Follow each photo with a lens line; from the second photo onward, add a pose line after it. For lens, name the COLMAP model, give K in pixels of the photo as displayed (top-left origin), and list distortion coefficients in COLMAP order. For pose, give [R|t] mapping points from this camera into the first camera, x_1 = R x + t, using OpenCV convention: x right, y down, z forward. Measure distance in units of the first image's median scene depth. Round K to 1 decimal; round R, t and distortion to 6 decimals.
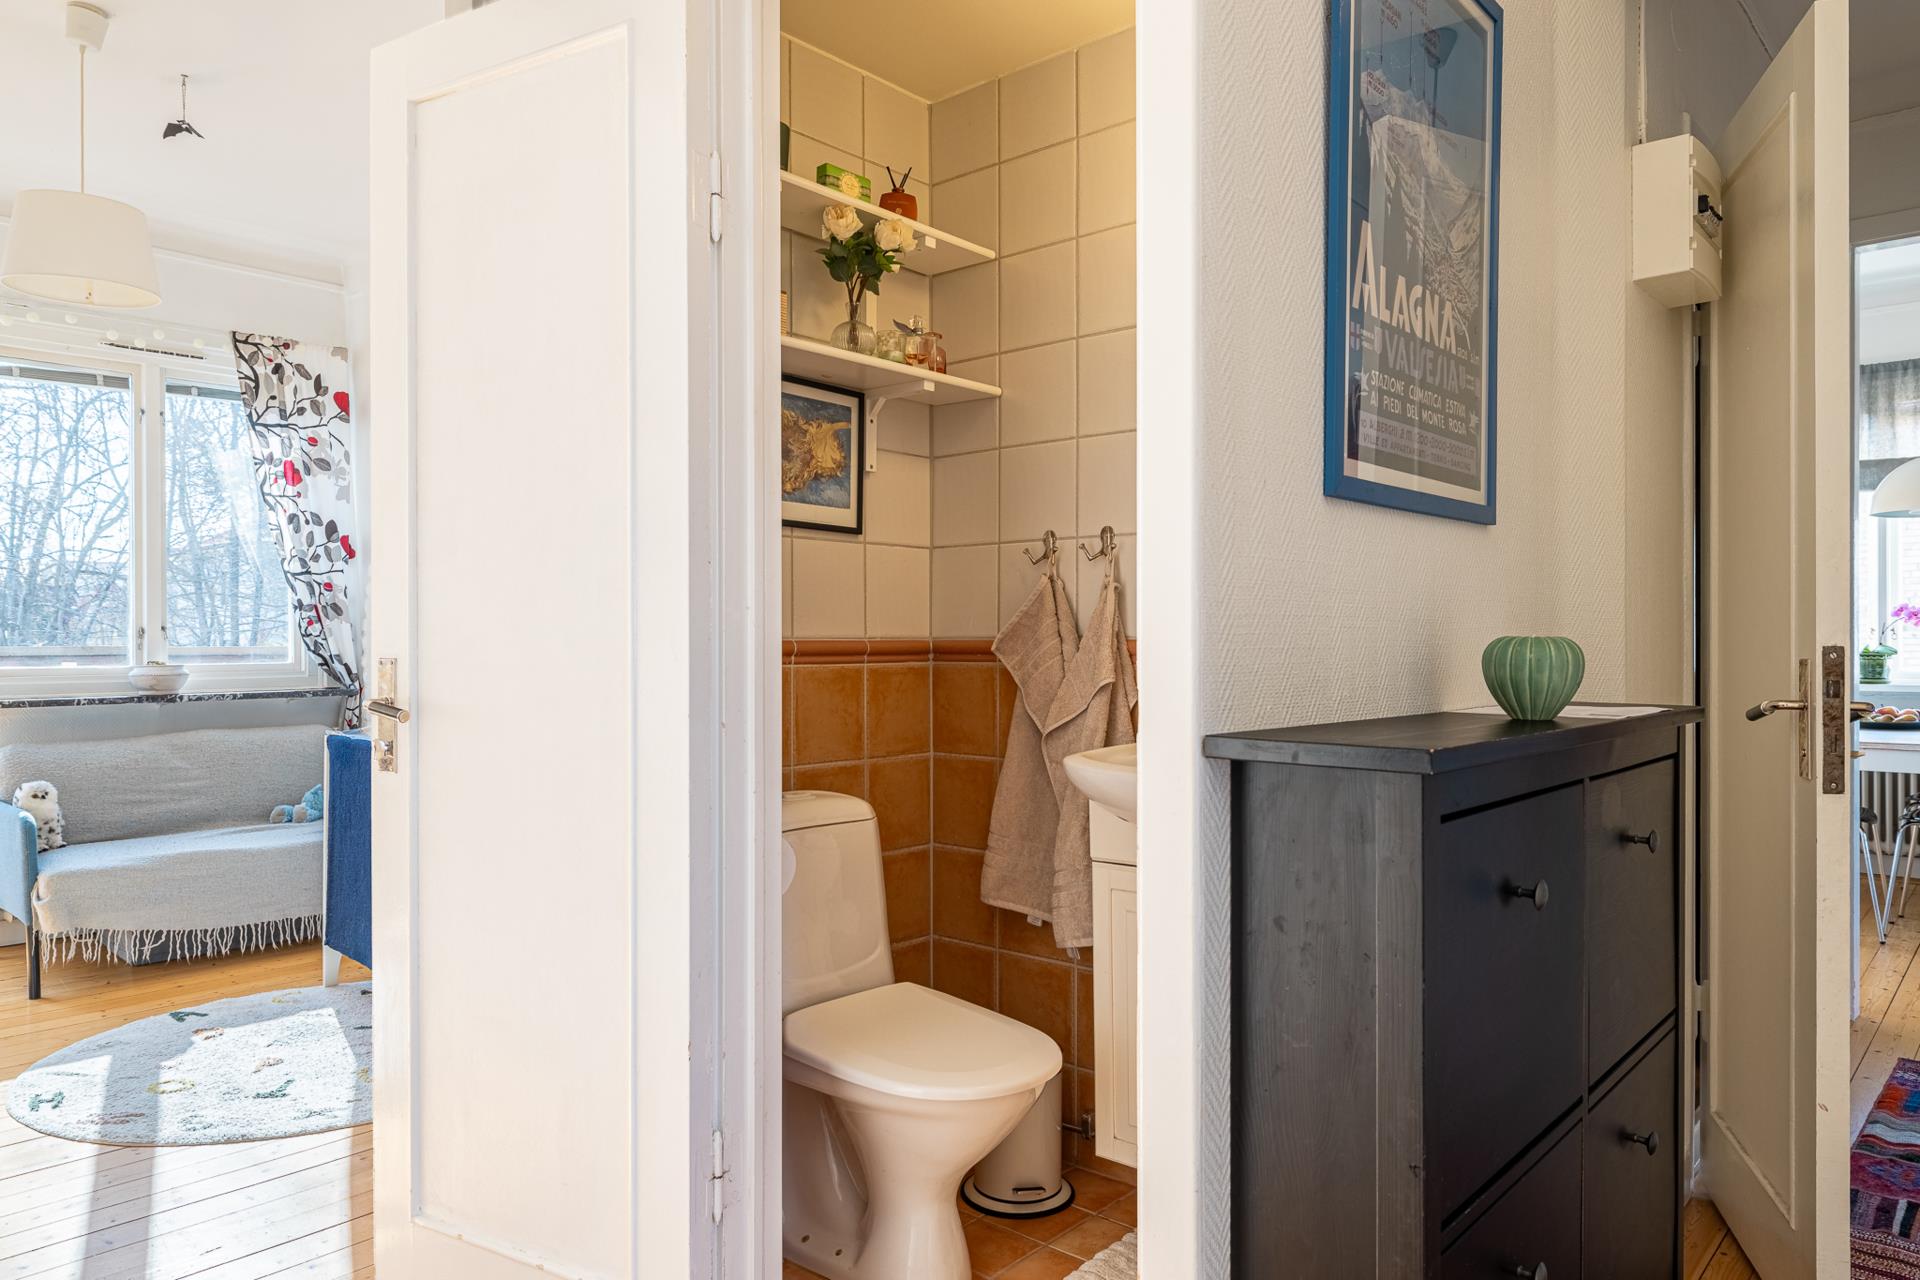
lens RADIAL K [[1237.5, 0, 962.8], [0, 1237.5, 646.5], [0, 0, 1]] dist [-0.003621, -0.005799]
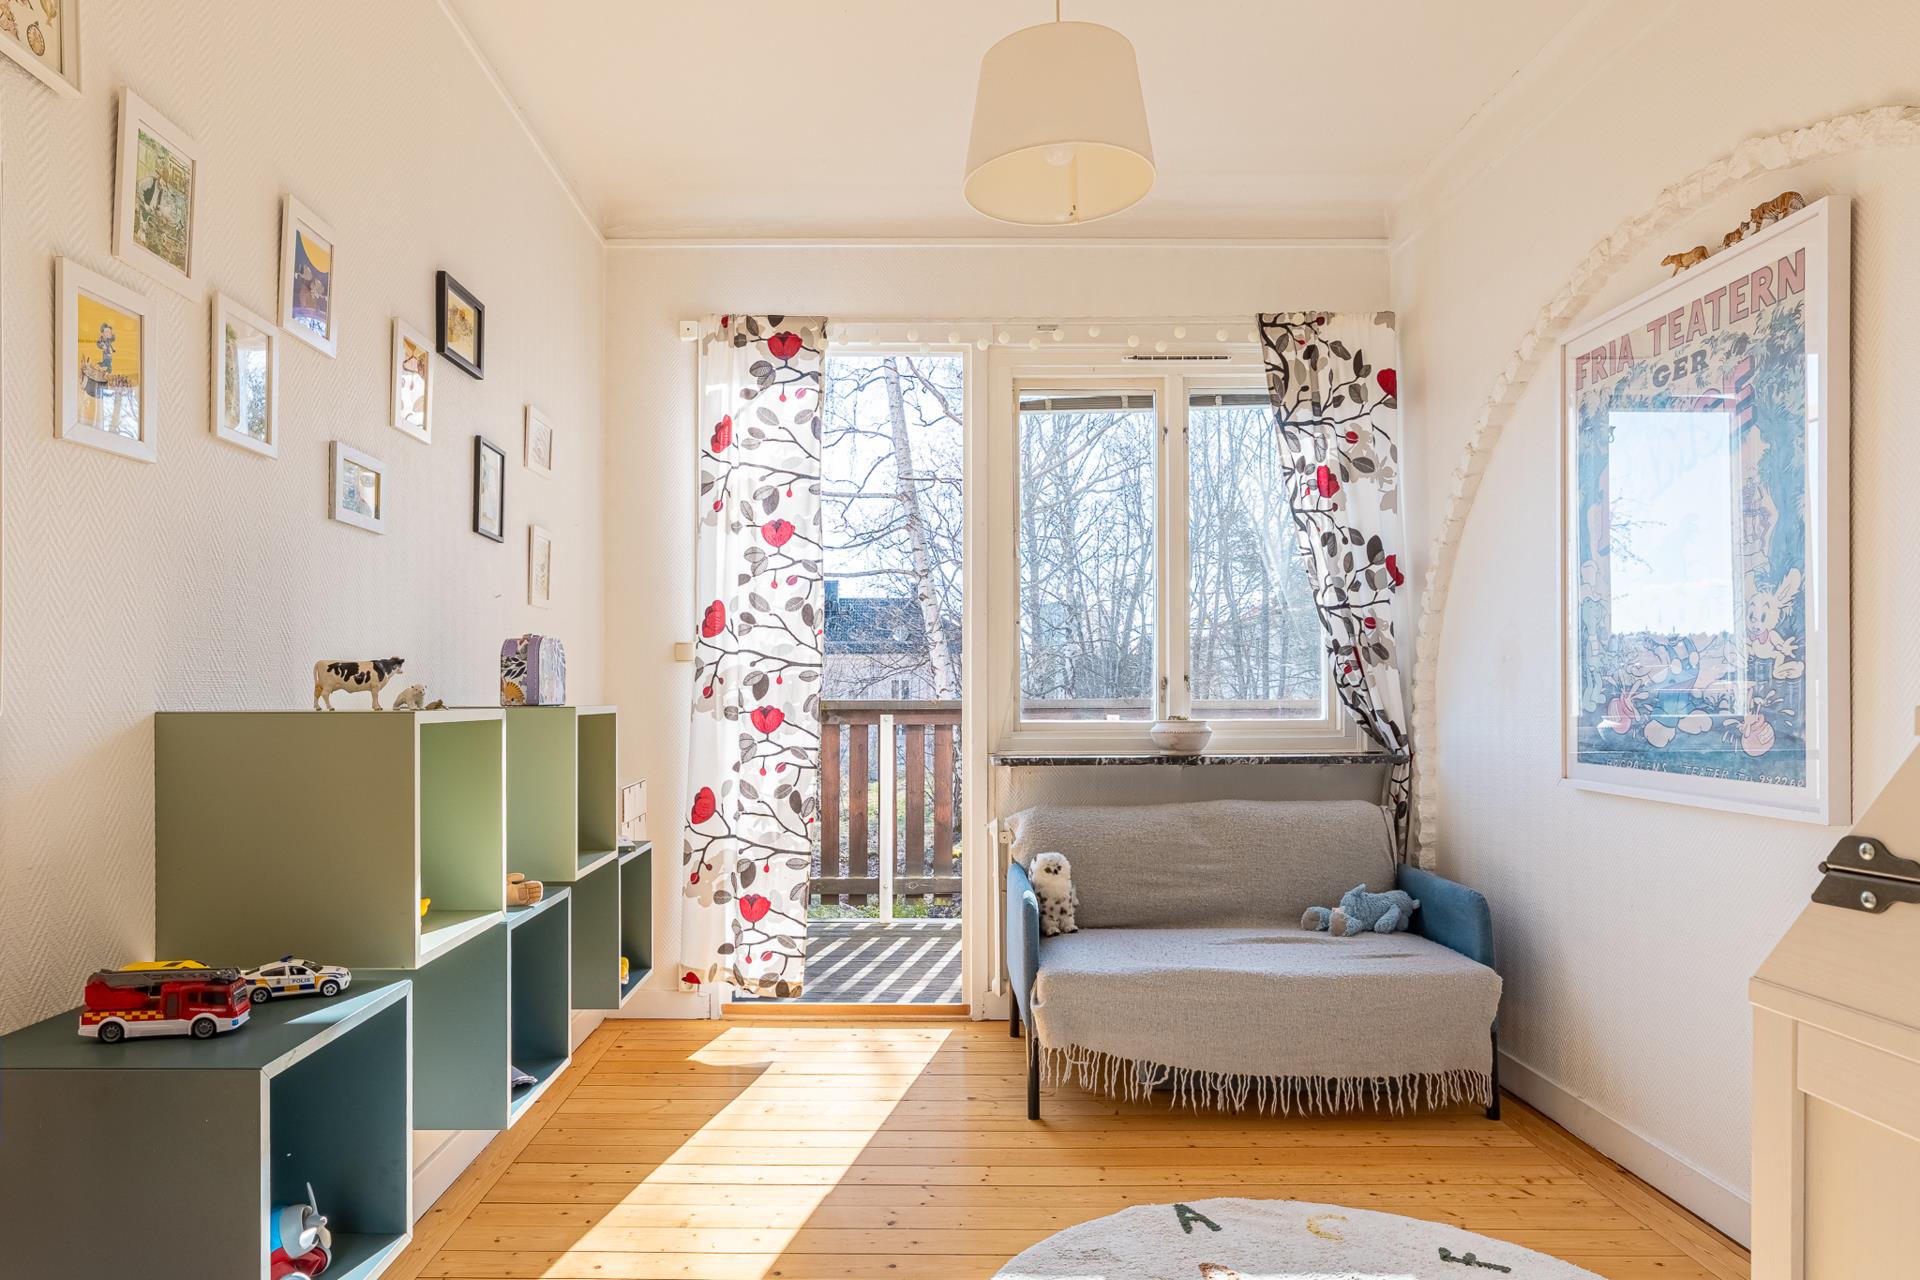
lens RADIAL K [[1106.1, 0, 911.2], [0, 1106.1, 695.6], [0, 0, 1]] dist [0.001656, 0.000579]
pose [[0.664983, -0.000375, -0.746858, -0.191488], [-0.003551, 0.999987, -0.003664, 0.001158], [0.746850, 0.005089, 0.664973, 0.331633]]
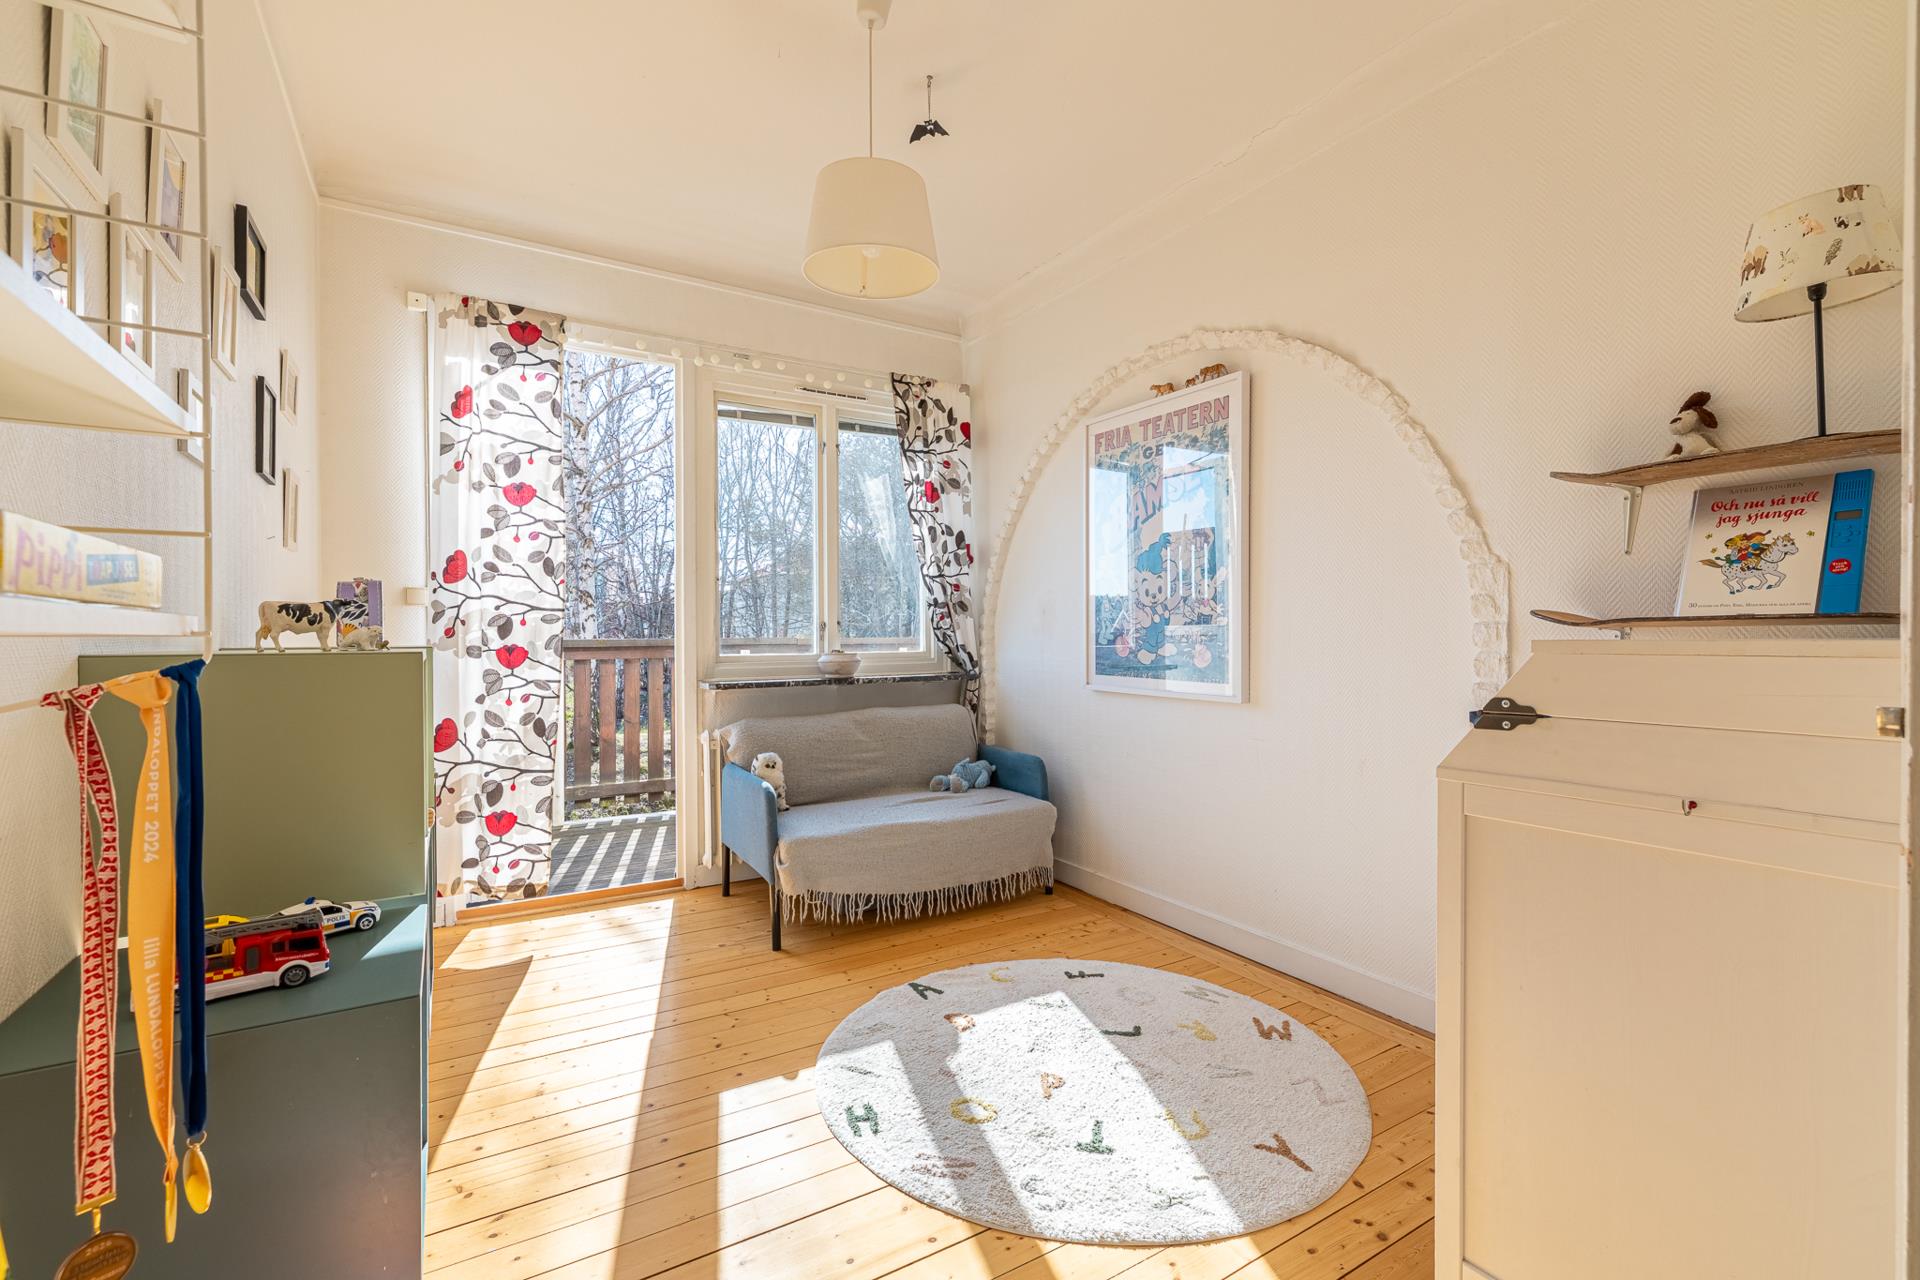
lens RADIAL K [[827.8, 0, 956.7], [0, 827.8, 643.2], [0, 0, 1]] dist [-0.003202, 0.001392]
pose [[0.956560, 0.001257, -0.291532, -0.290370], [0.000184, 0.999988, 0.004914, 0.001301], [0.291534, -0.004754, 0.956549, 0.247460]]
